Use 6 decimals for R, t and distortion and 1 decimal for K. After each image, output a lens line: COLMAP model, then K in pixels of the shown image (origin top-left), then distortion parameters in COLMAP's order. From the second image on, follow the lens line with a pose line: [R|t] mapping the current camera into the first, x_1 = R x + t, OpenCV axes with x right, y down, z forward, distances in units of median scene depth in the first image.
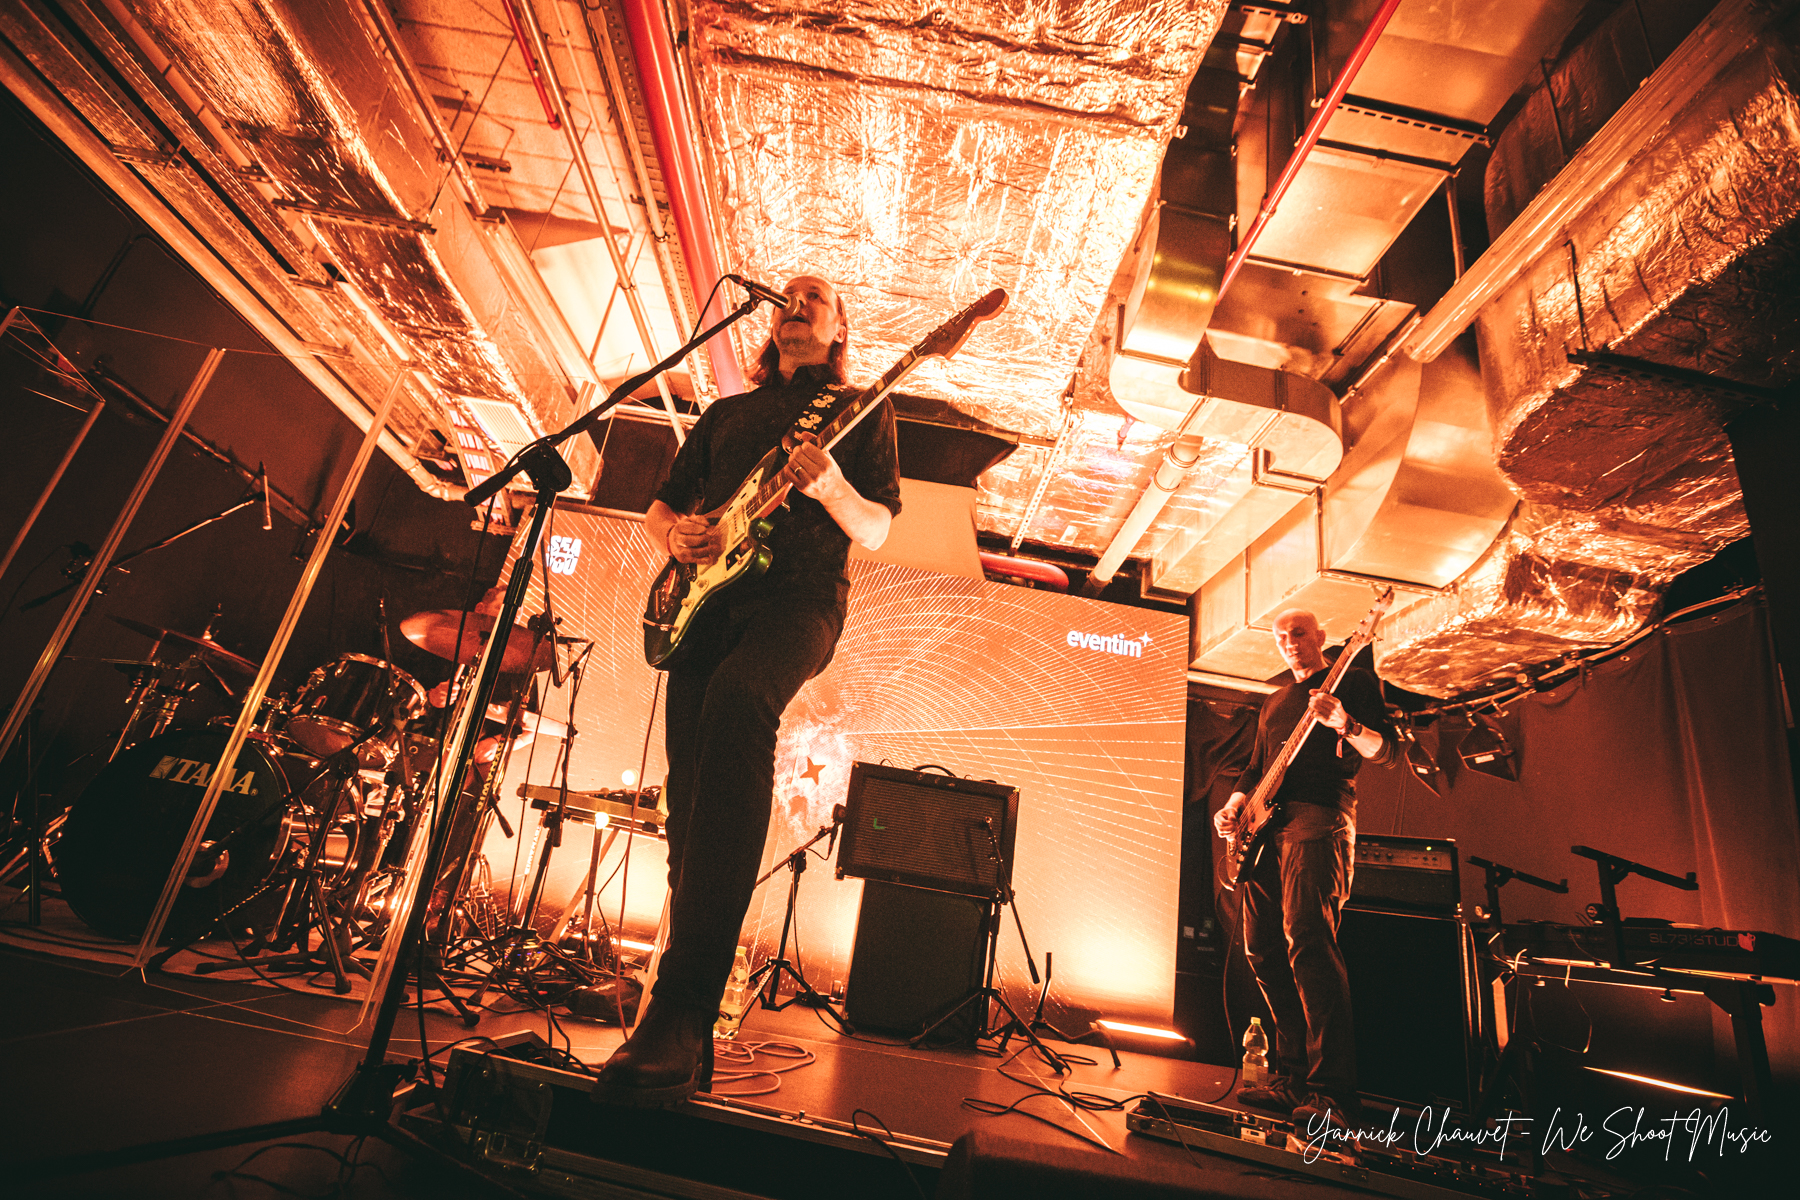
lens RADIAL K [[841.6, 0, 905.5], [0, 841.6, 600.7], [0, 0, 1]] dist [-0.028319, -0.000235]
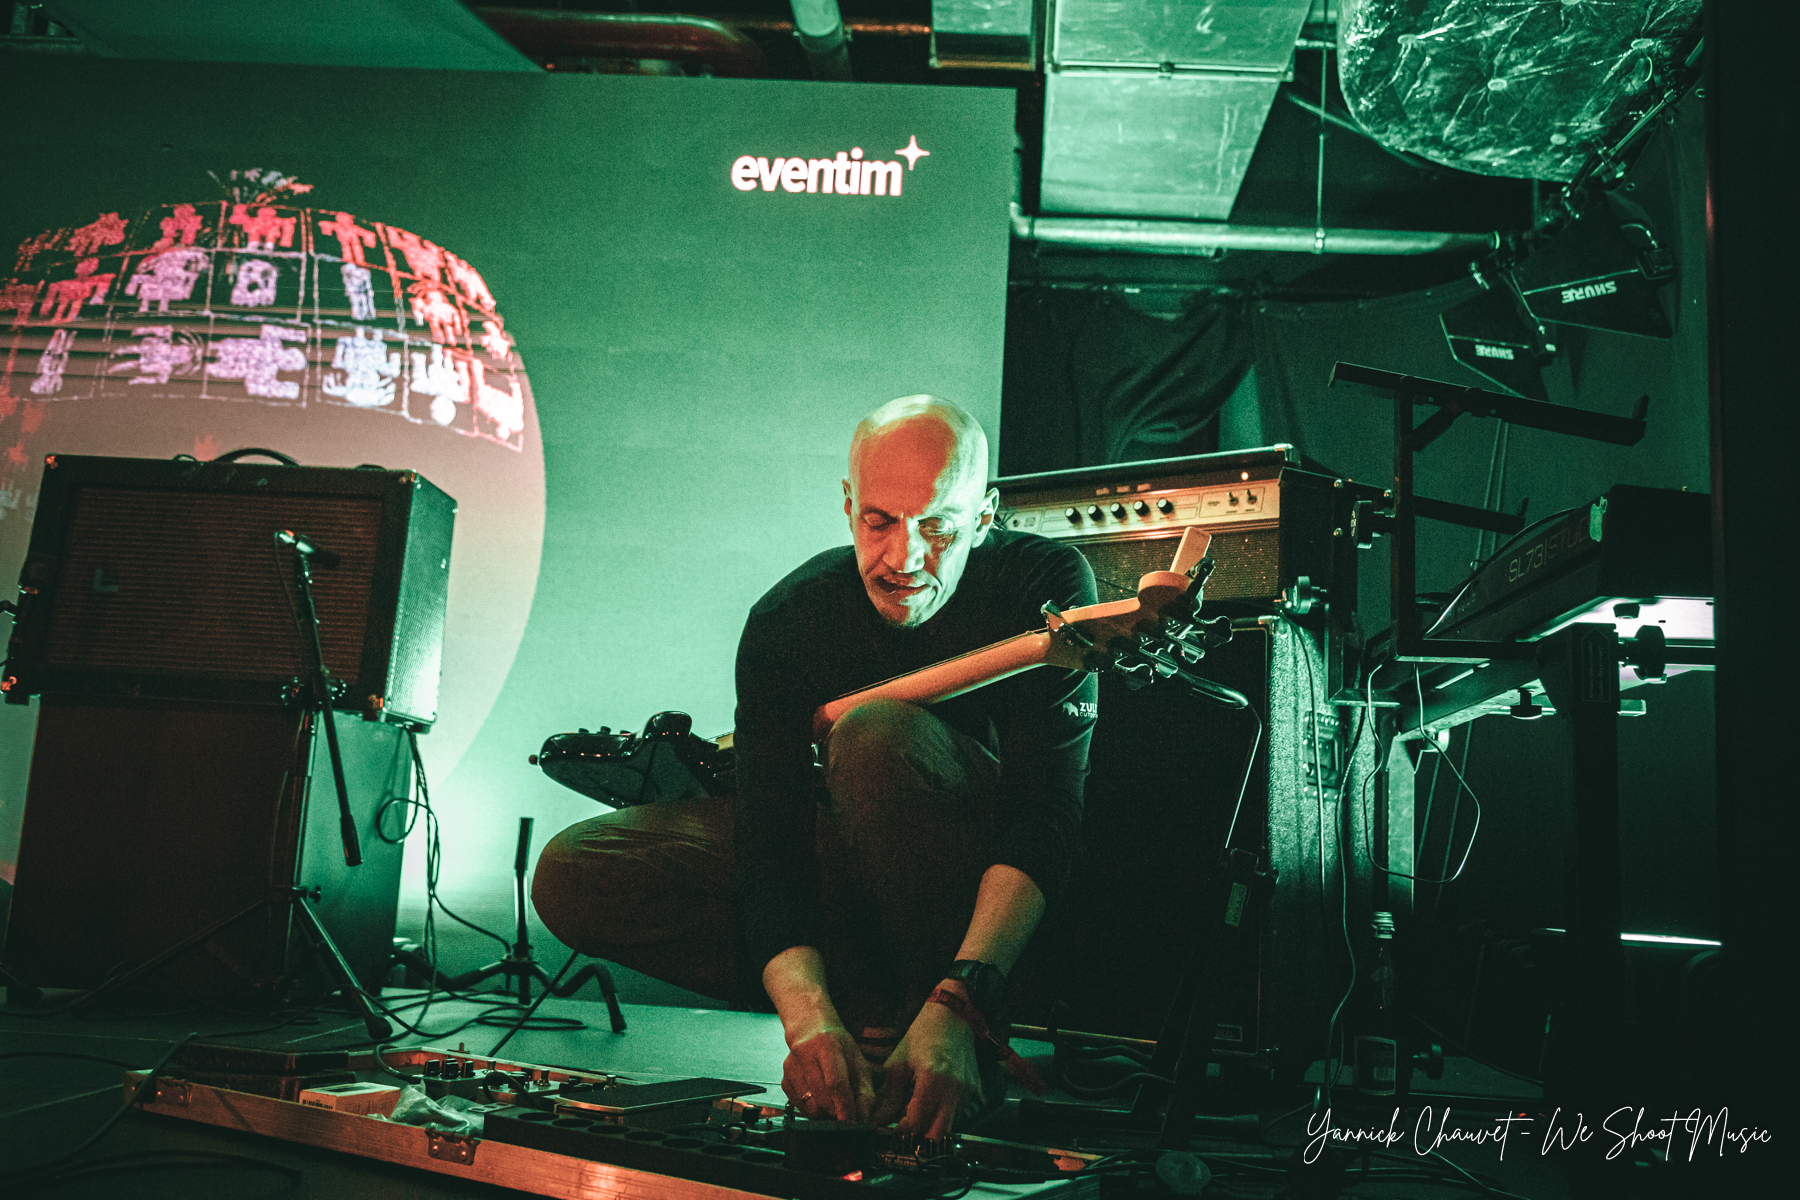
lens RADIAL K [[1704.6, 0, 893.6], [0, 1704.6, 599.5], [0, 0, 1]] dist [-0.010013, 0.000000]
pose [[0.987581, -0.116262, -0.105670, 0.344678], [0.133262, 0.976134, 0.171474, 0.120259], [0.083213, -0.183426, 0.979505, 0.086496]]
